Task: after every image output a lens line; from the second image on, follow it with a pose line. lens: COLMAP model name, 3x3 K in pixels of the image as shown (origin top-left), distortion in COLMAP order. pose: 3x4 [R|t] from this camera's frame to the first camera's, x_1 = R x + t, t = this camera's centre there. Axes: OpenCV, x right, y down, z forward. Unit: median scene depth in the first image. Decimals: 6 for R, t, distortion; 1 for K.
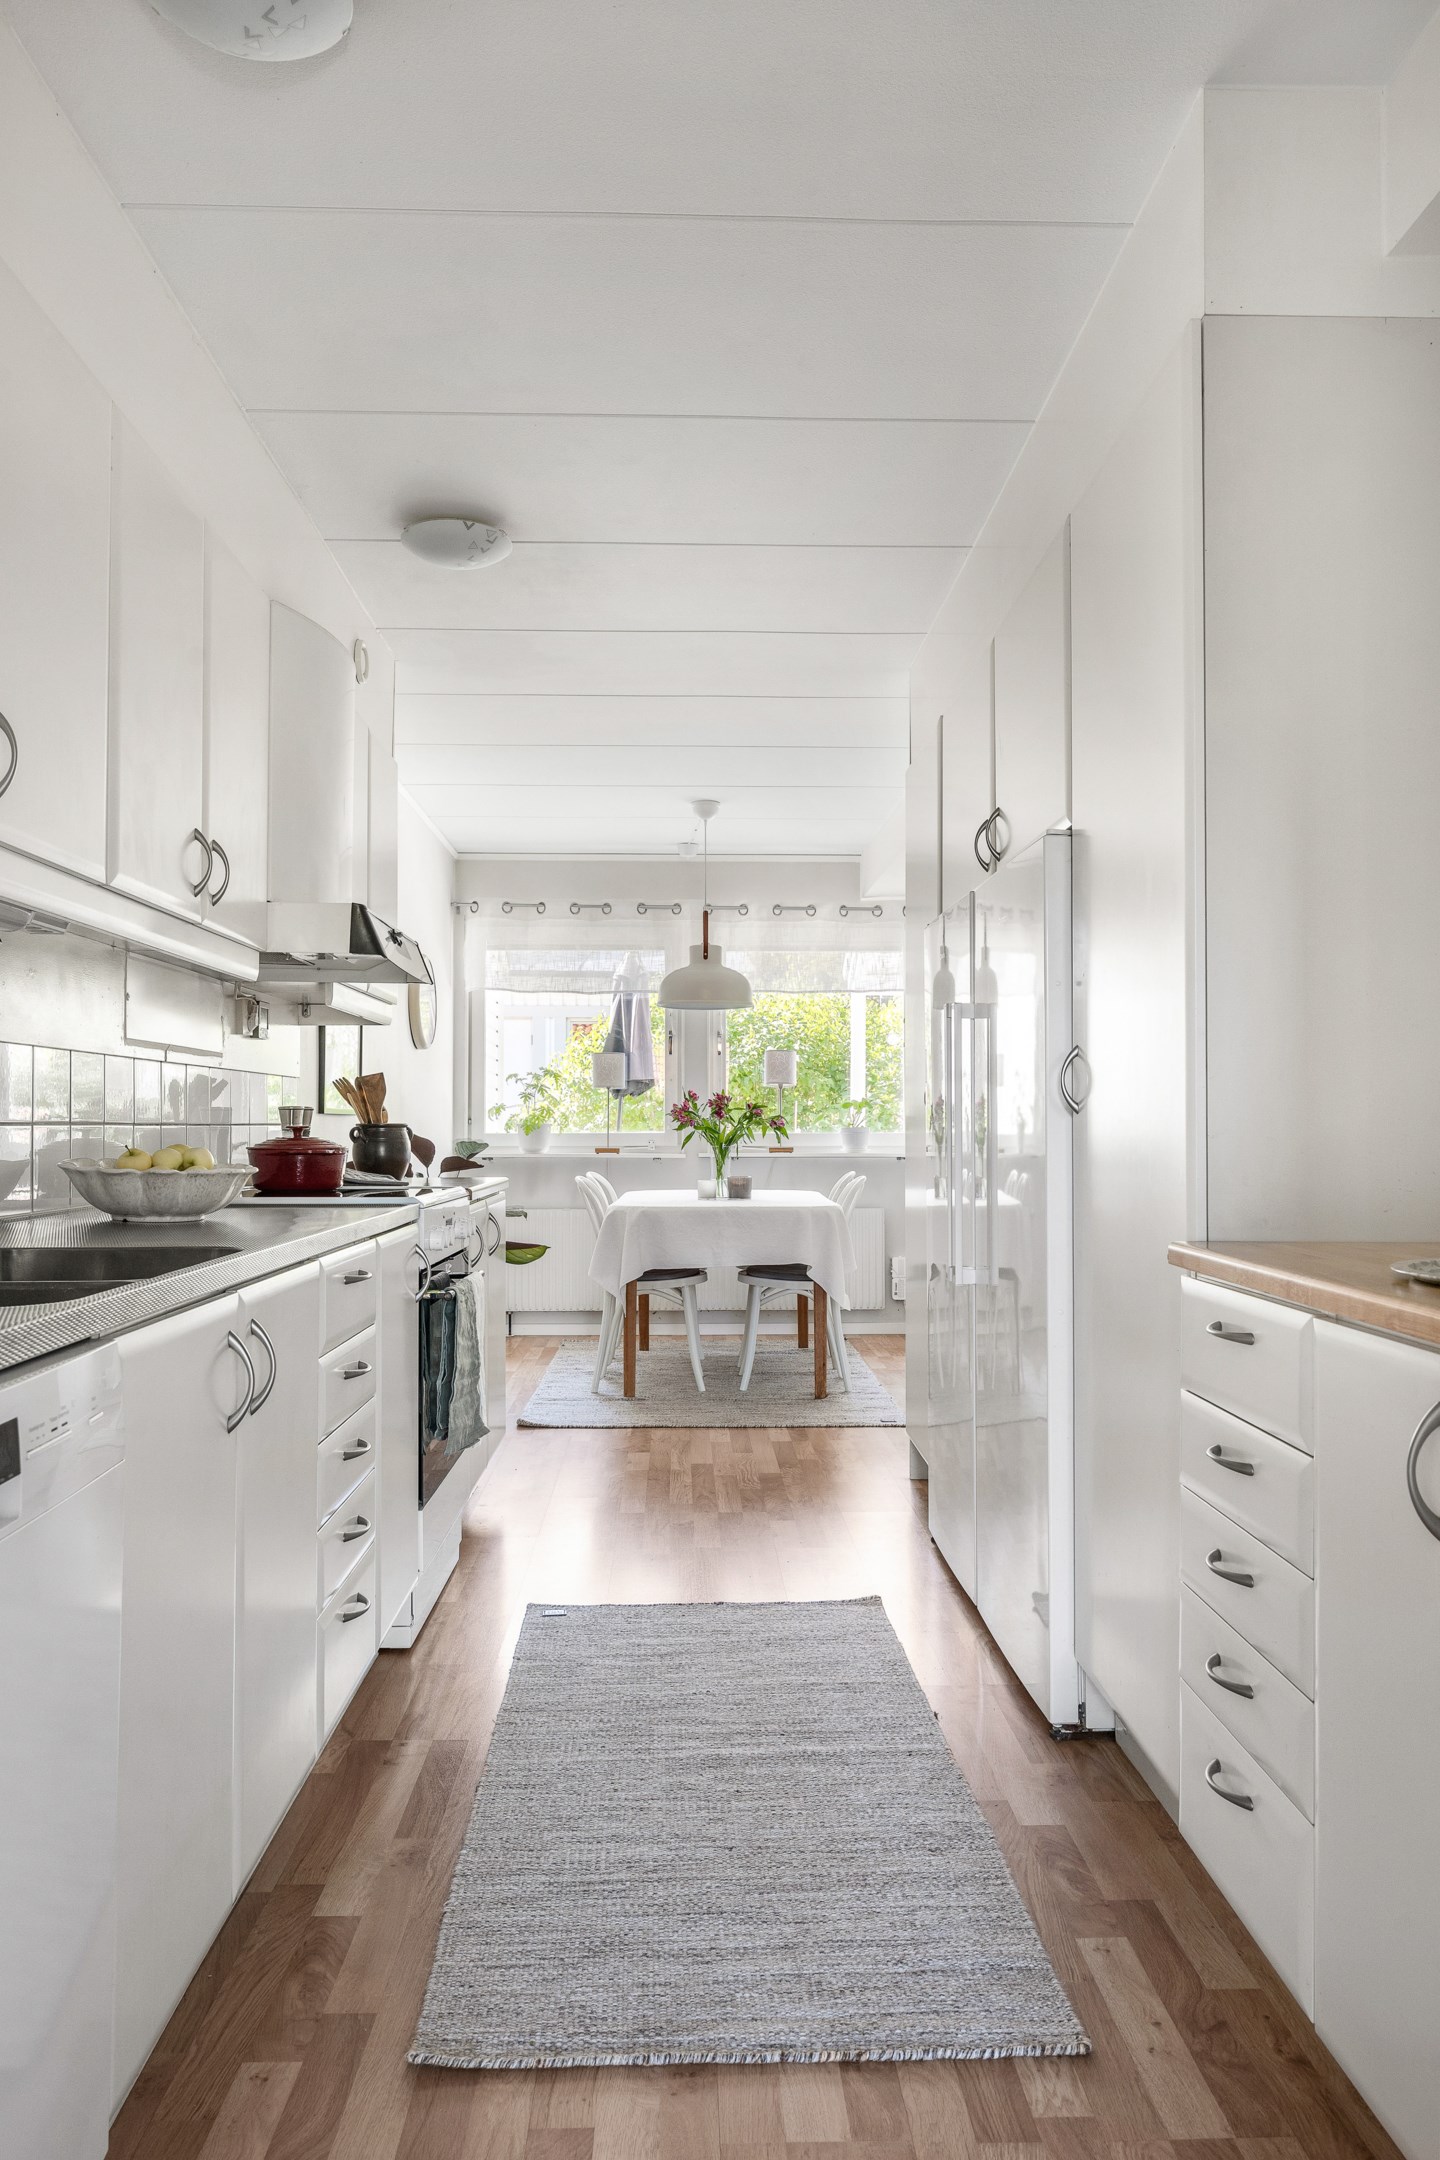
lens RADIAL K [[1711.9, 0, 719.0], [0, 1711.9, 1077.8], [0, 0, 1]] dist [0.009438, -0.005231]
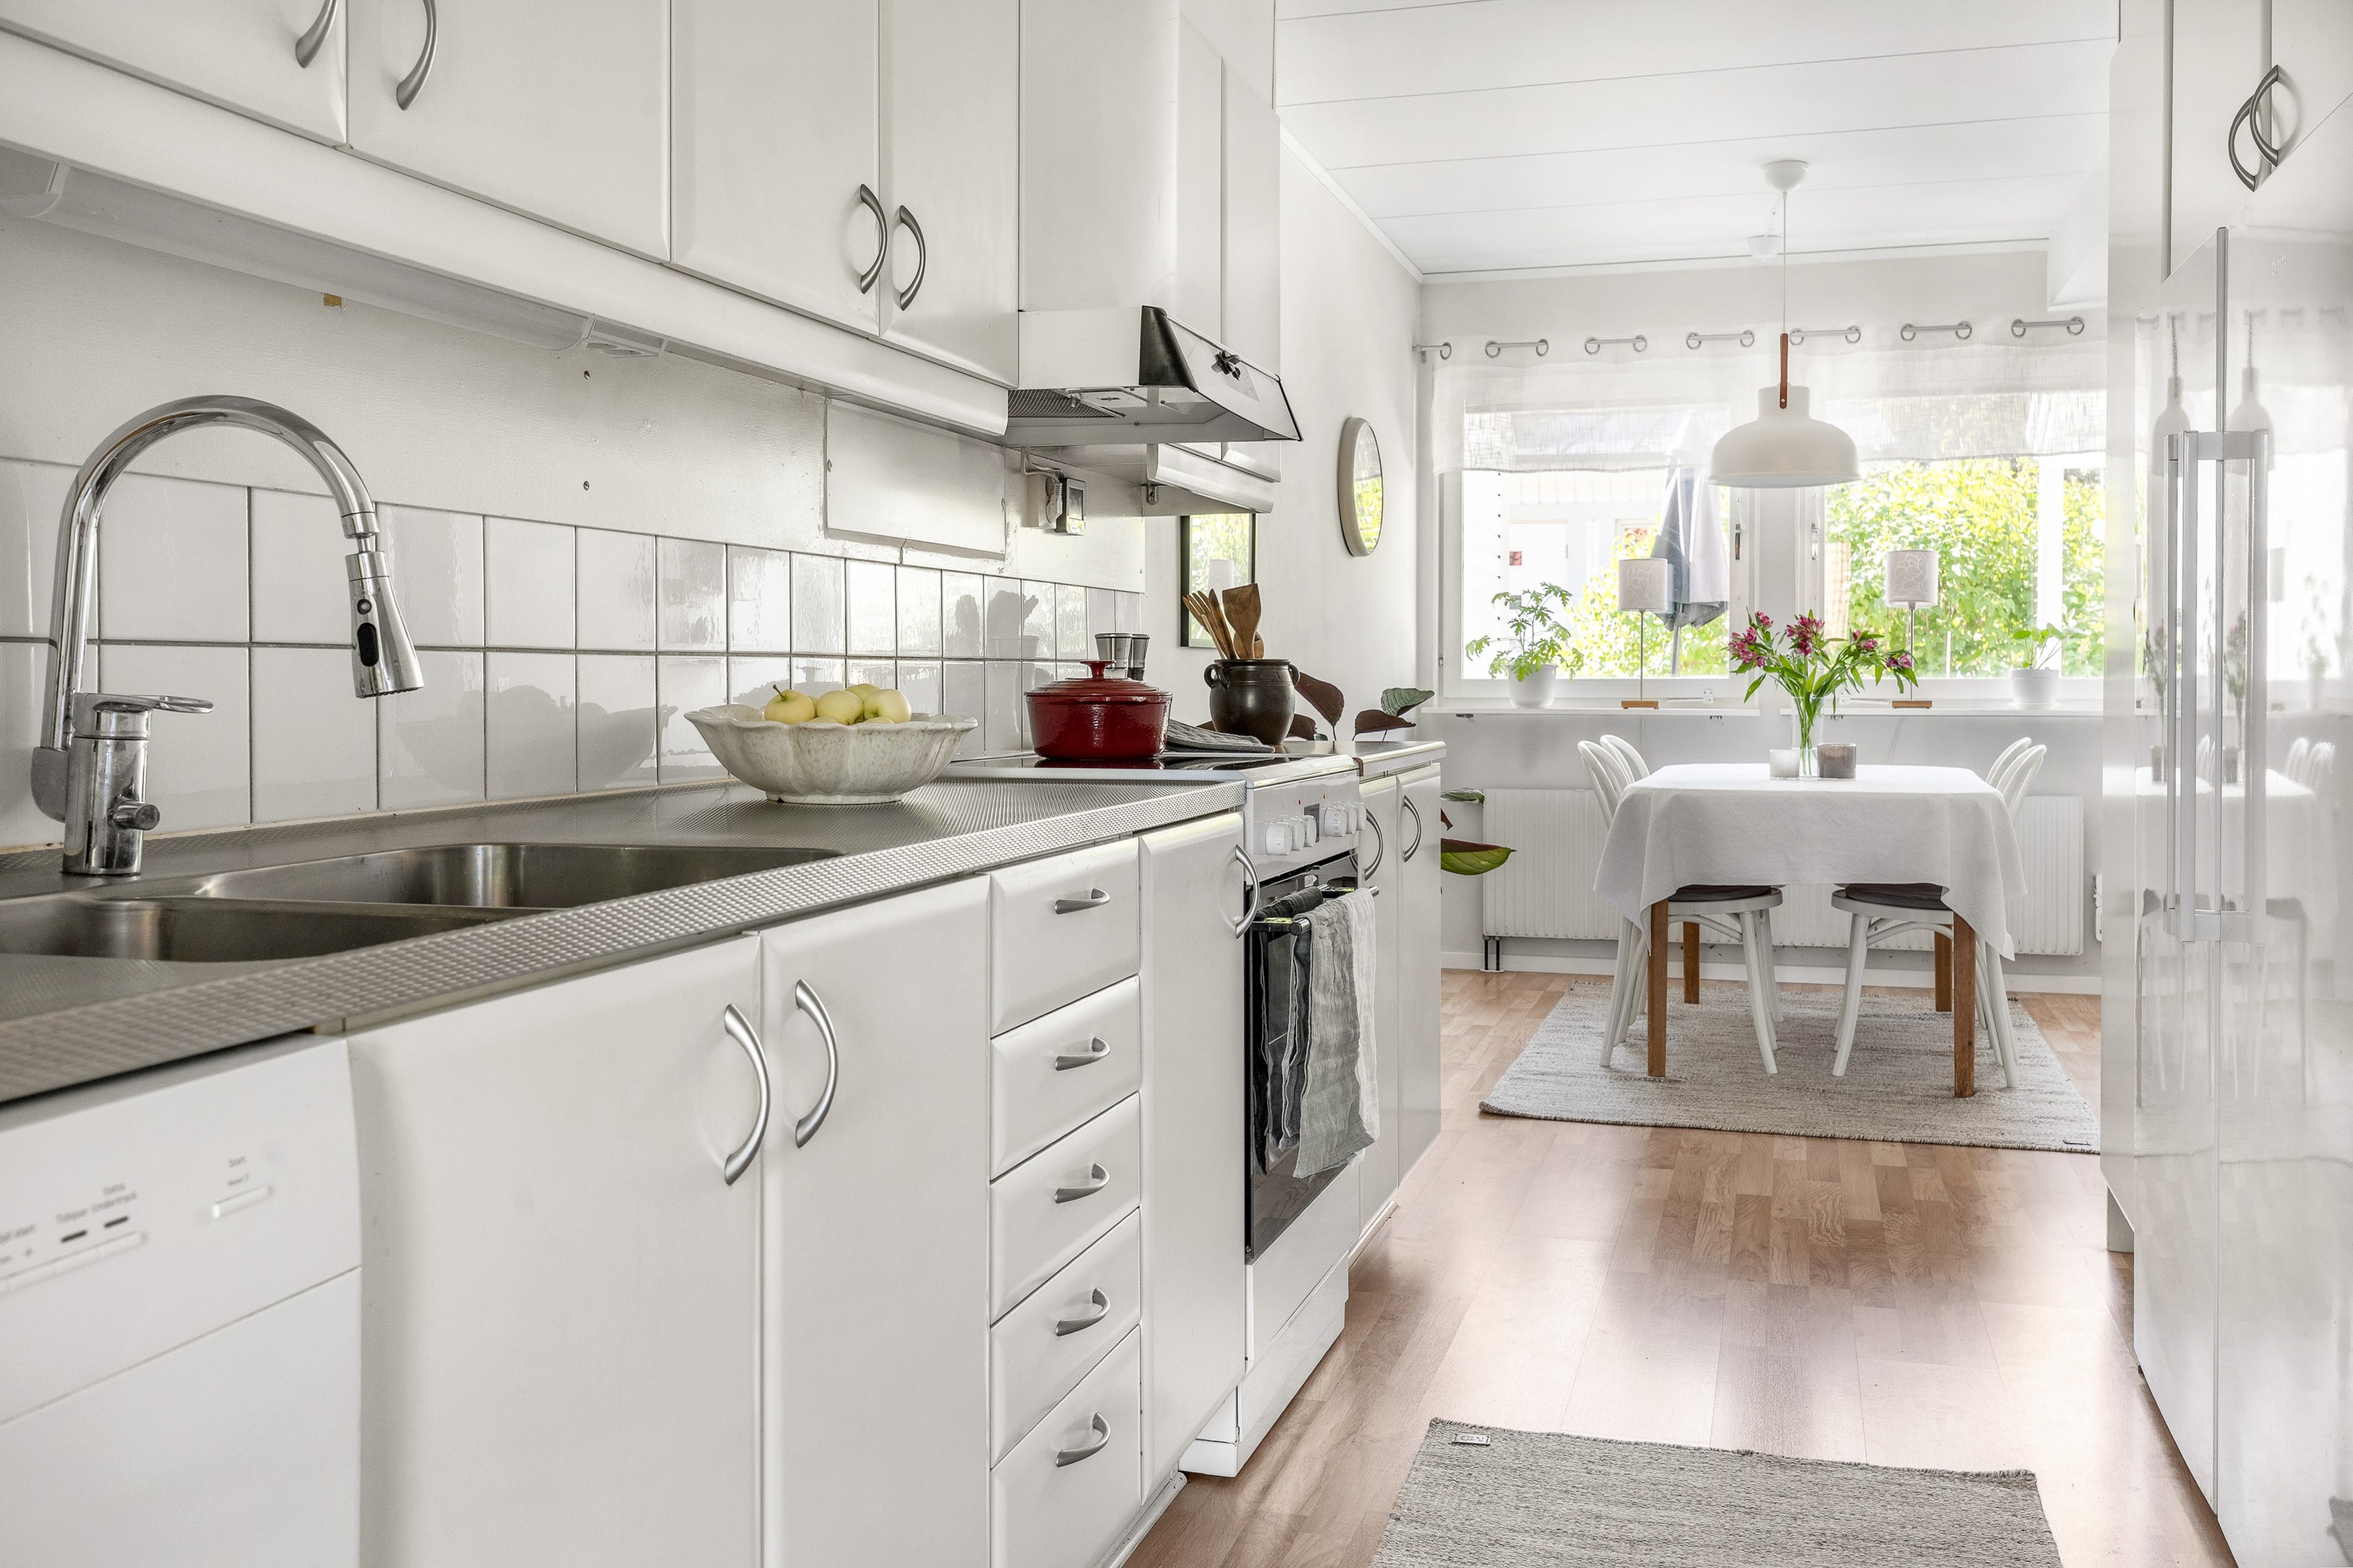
lens RADIAL K [[2131.3, 0, 1200.7], [0, 2131.3, 707.1], [0, 0, 1]] dist [0.005445, 0.001426]
pose [[0.950806, 0.003530, -0.309767, 0.035895], [0.008958, 0.999204, 0.038882, 0.011146], [0.309658, -0.039744, 0.950017, 0.176807]]
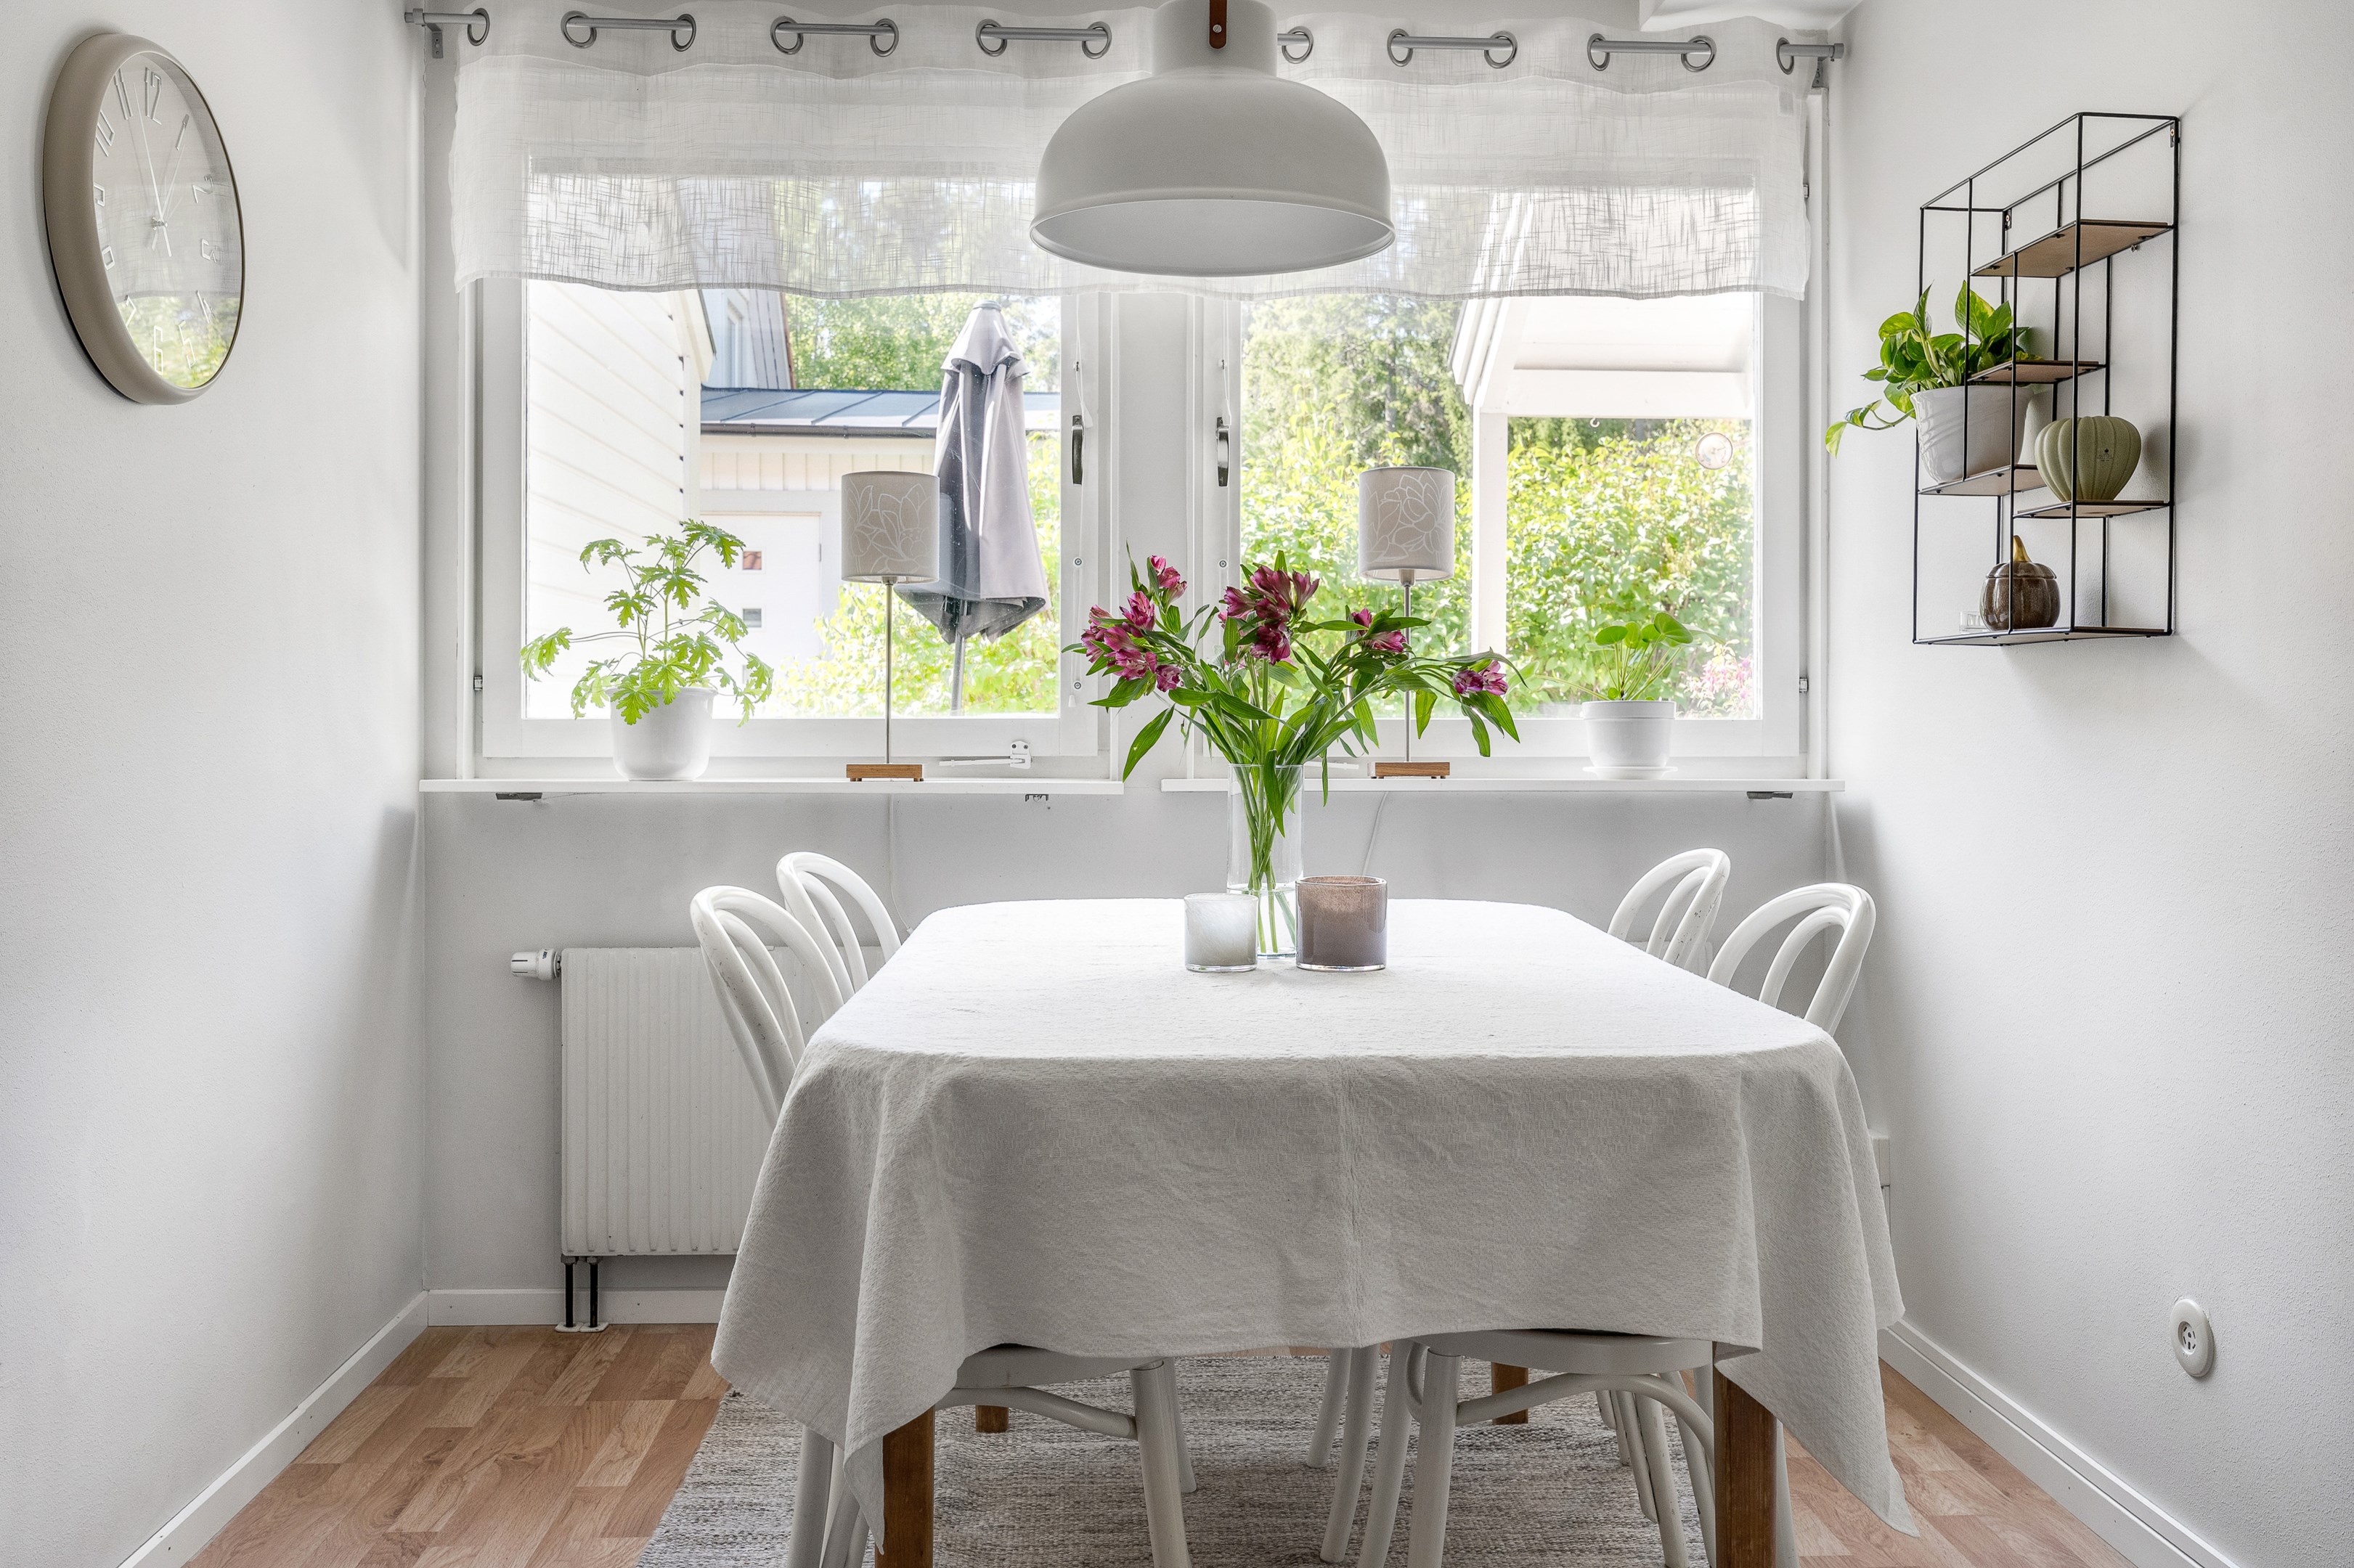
lens RADIAL K [[1576.6, 0, 1161.1], [0, 1576.6, 728.3], [0, 0, 1]] dist [-0.003582, 0.001422]
pose [[0.999504, 0.000650, 0.031499, -0.026040], [-0.001723, 0.999418, 0.034056, 0.028261], [-0.031458, -0.034094, 0.998923, 0.826188]]
